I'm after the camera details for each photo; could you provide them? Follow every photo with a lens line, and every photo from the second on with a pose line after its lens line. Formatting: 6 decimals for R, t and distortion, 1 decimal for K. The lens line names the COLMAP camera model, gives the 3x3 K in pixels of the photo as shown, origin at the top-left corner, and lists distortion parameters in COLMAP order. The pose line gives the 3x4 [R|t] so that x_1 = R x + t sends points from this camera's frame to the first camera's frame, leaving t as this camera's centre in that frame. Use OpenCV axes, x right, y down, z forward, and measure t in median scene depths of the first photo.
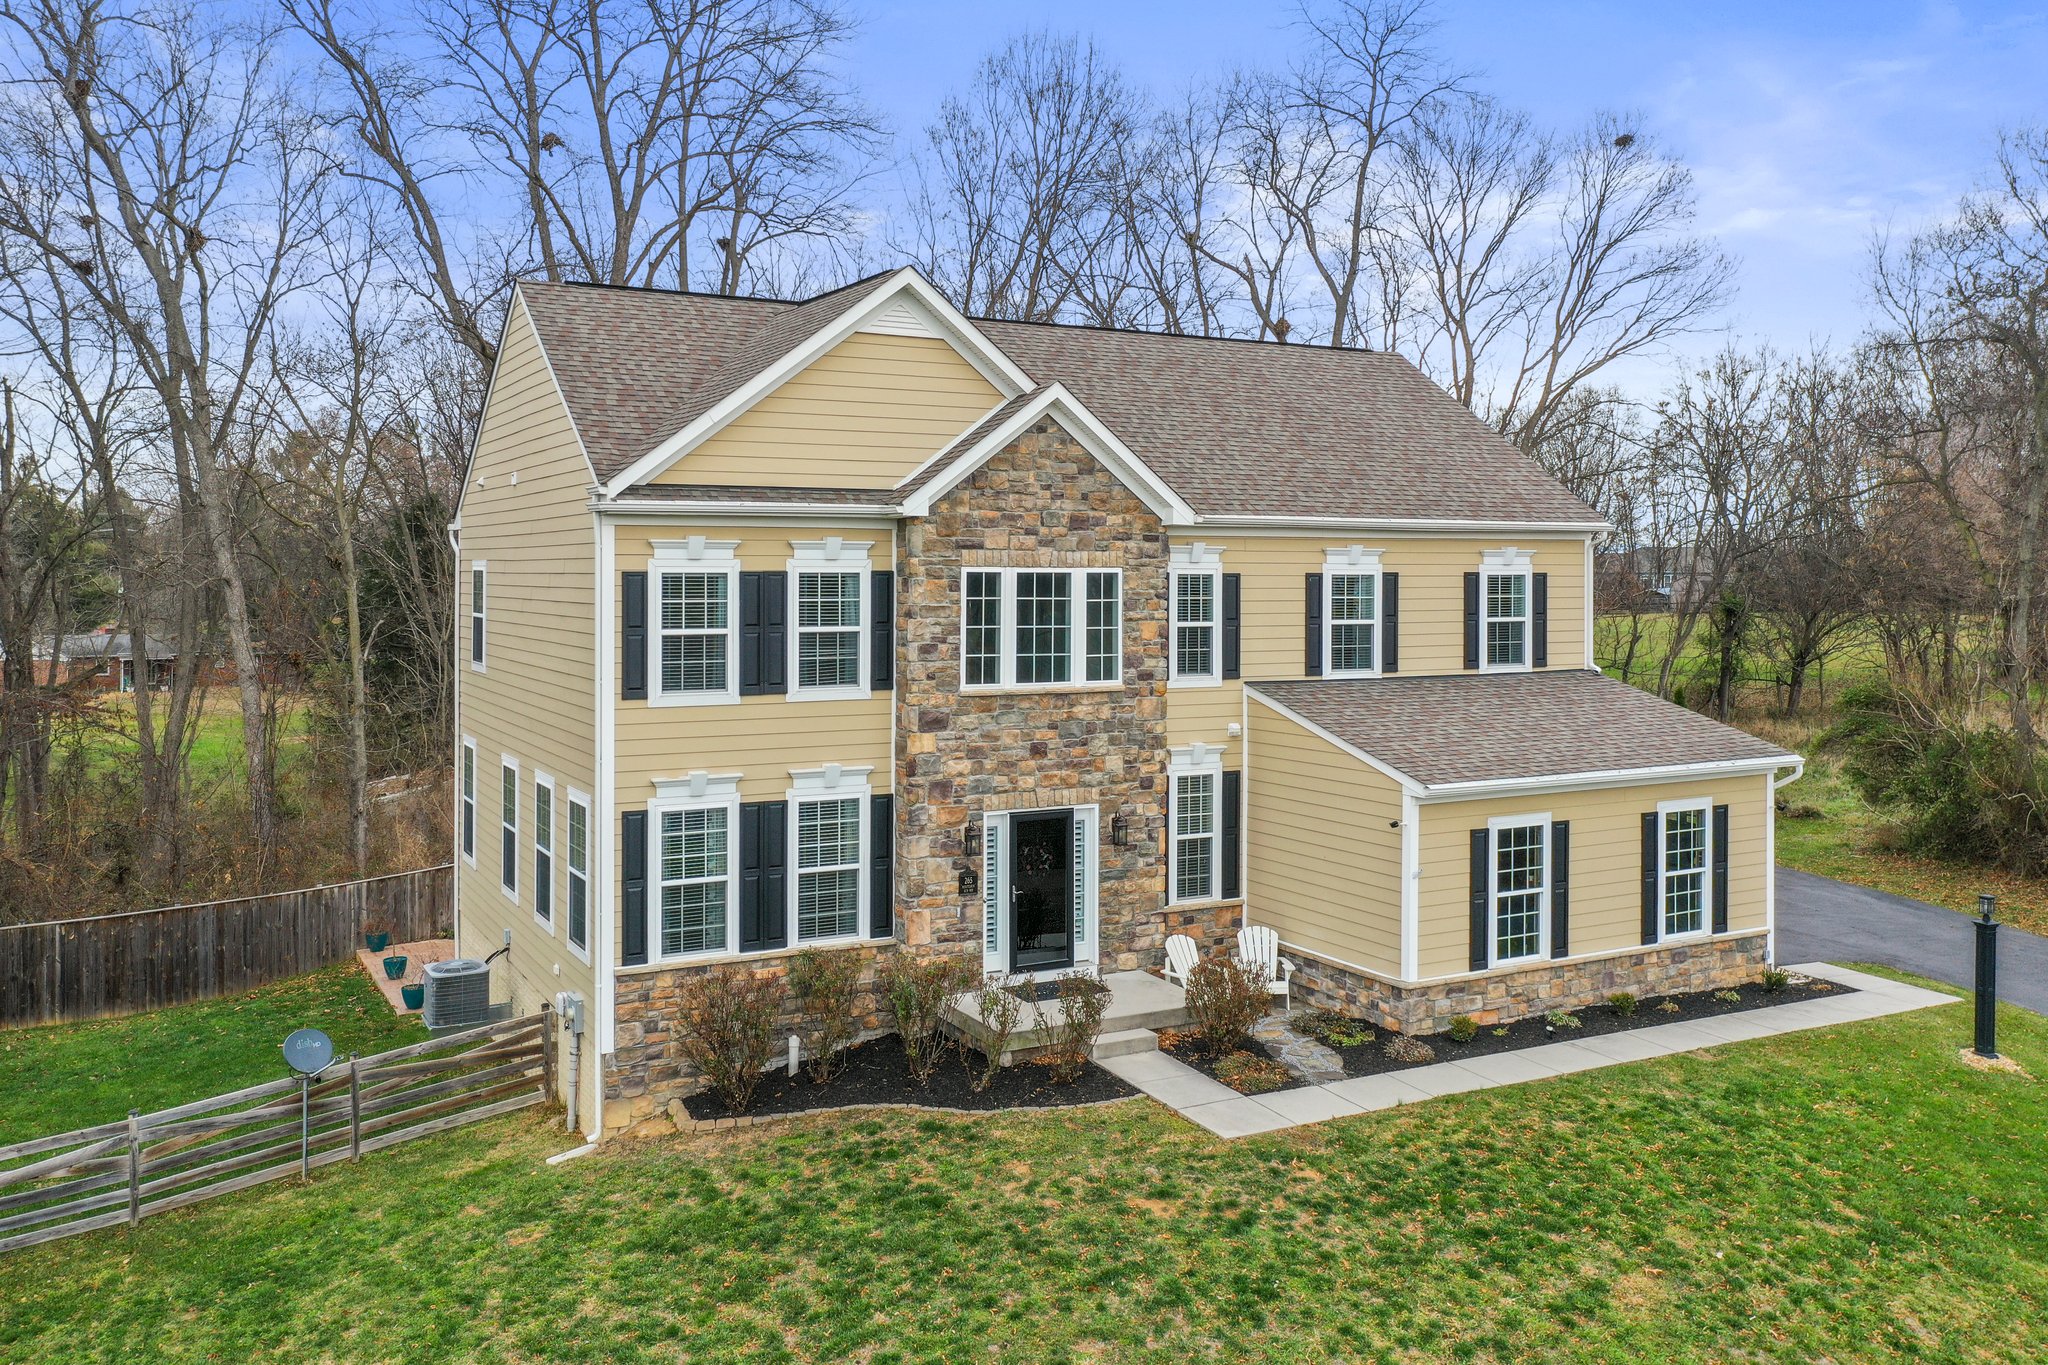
lens RADIAL K [[1660.4, 0, 1015.6], [0, 1660.4, 564.6], [0, 0, 1]] dist [-0.011388, -0.001639]
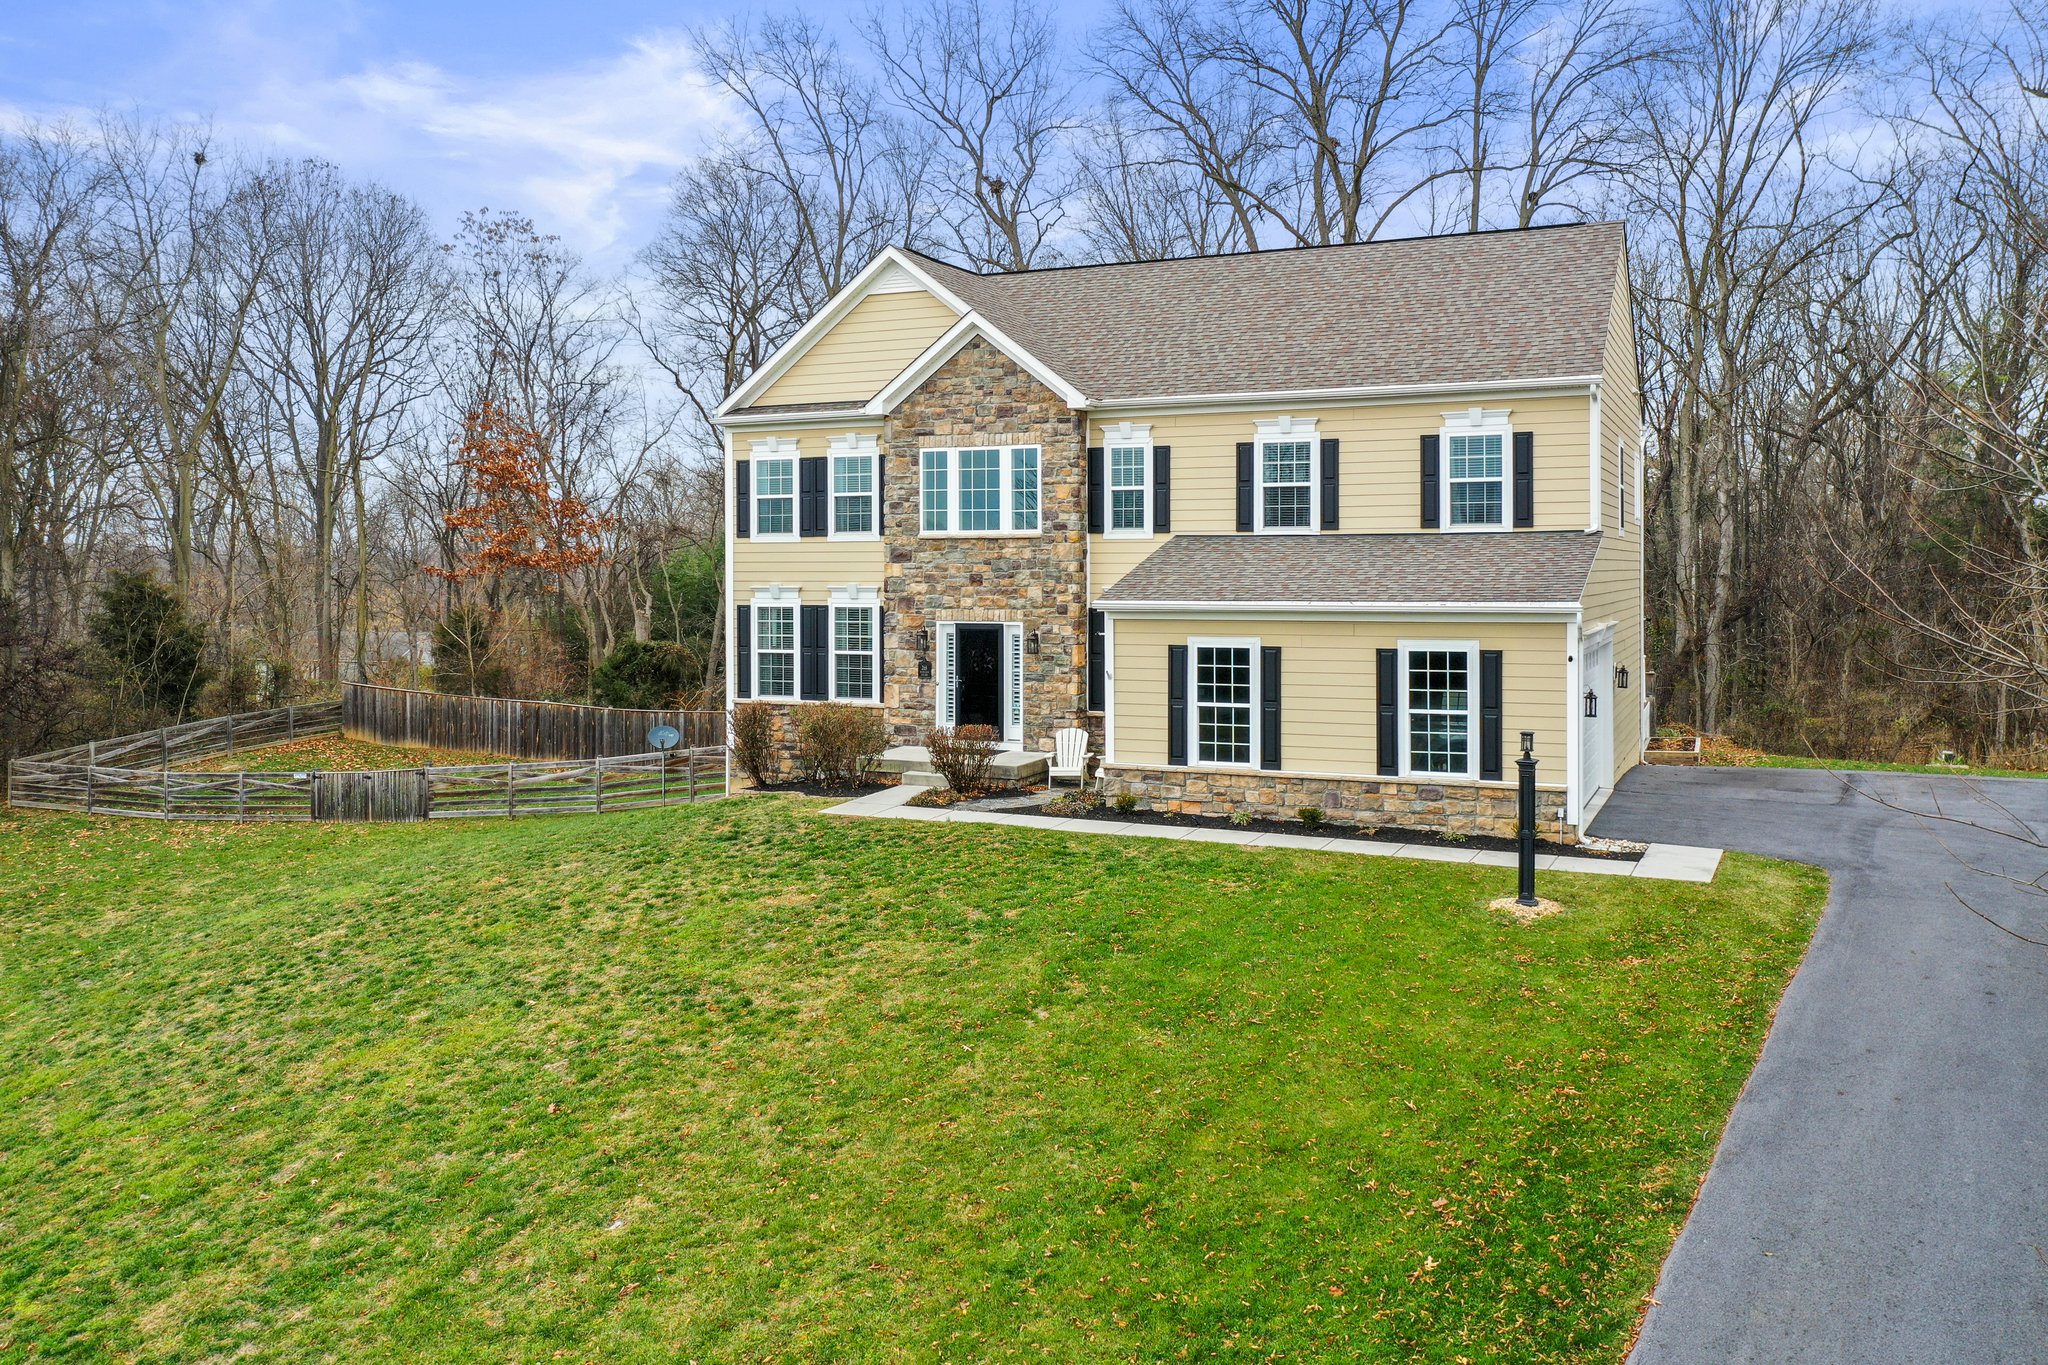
lens RADIAL K [[1660.4, 0, 1015.6], [0, 1660.4, 564.6], [0, 0, 1]] dist [-0.011388, -0.001639]
pose [[0.600914, -0.007182, -0.799281, 1.131068], [0.007124, 0.999968, -0.003629, 0.104567], [0.799282, -0.003513, 0.600946, 0.200292]]
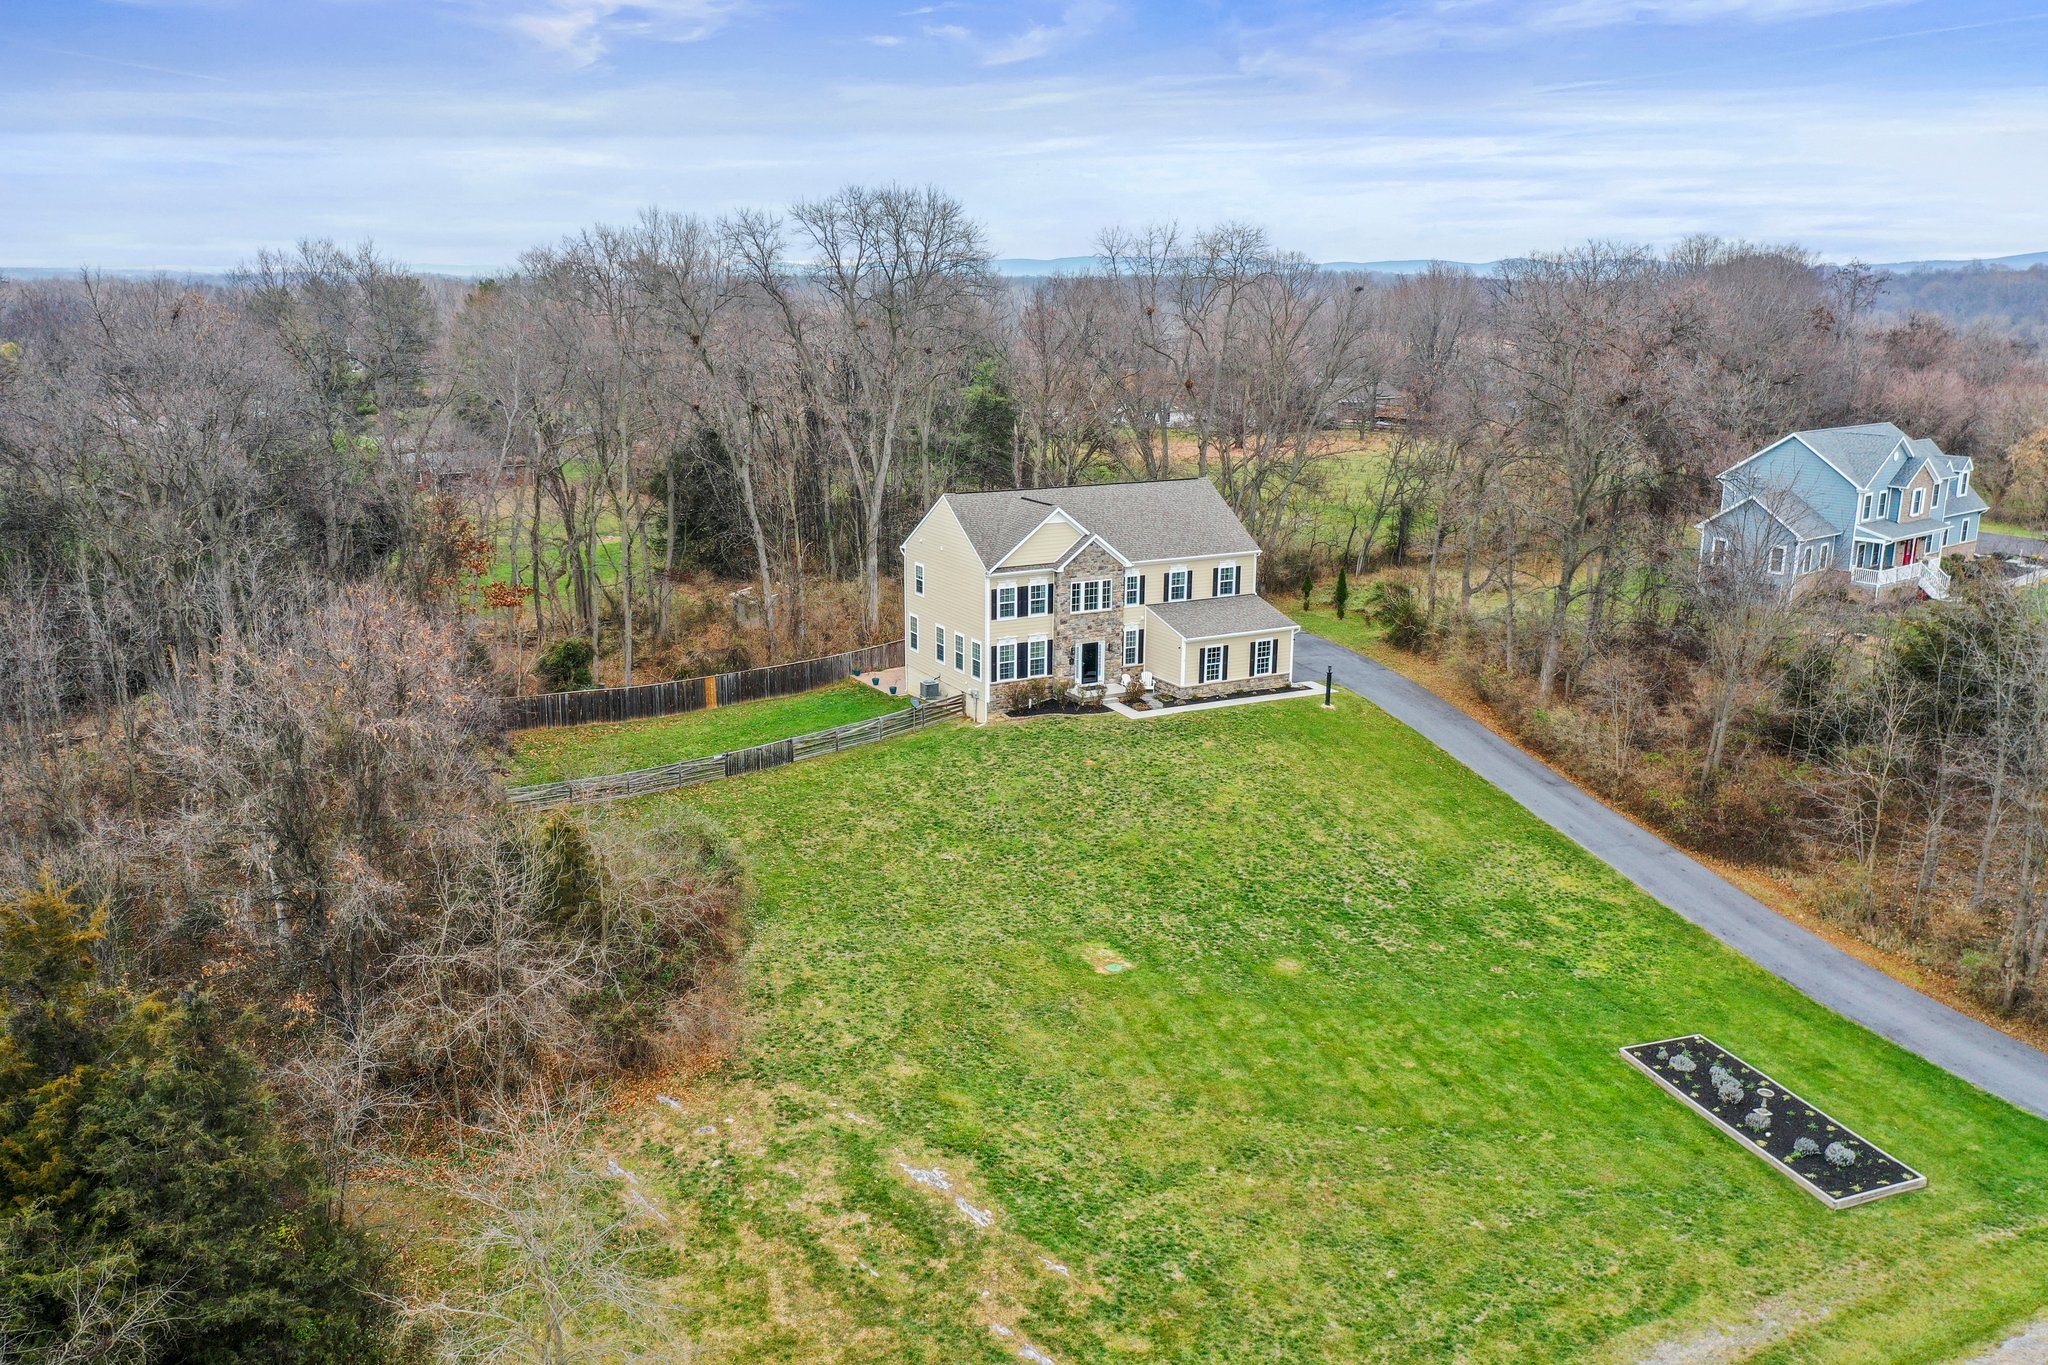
lens RADIAL K [[1627.3, 0, 1016.0], [0, 1627.3, 682.4], [0, 0, 1]] dist [-0.008895, 0.000065]
pose [[0.999948, 0.000154, 0.010169, -0.194659], [-0.002614, 0.970195, 0.242311, -0.676901], [-0.009828, -0.242325, 0.970145, -2.681578]]
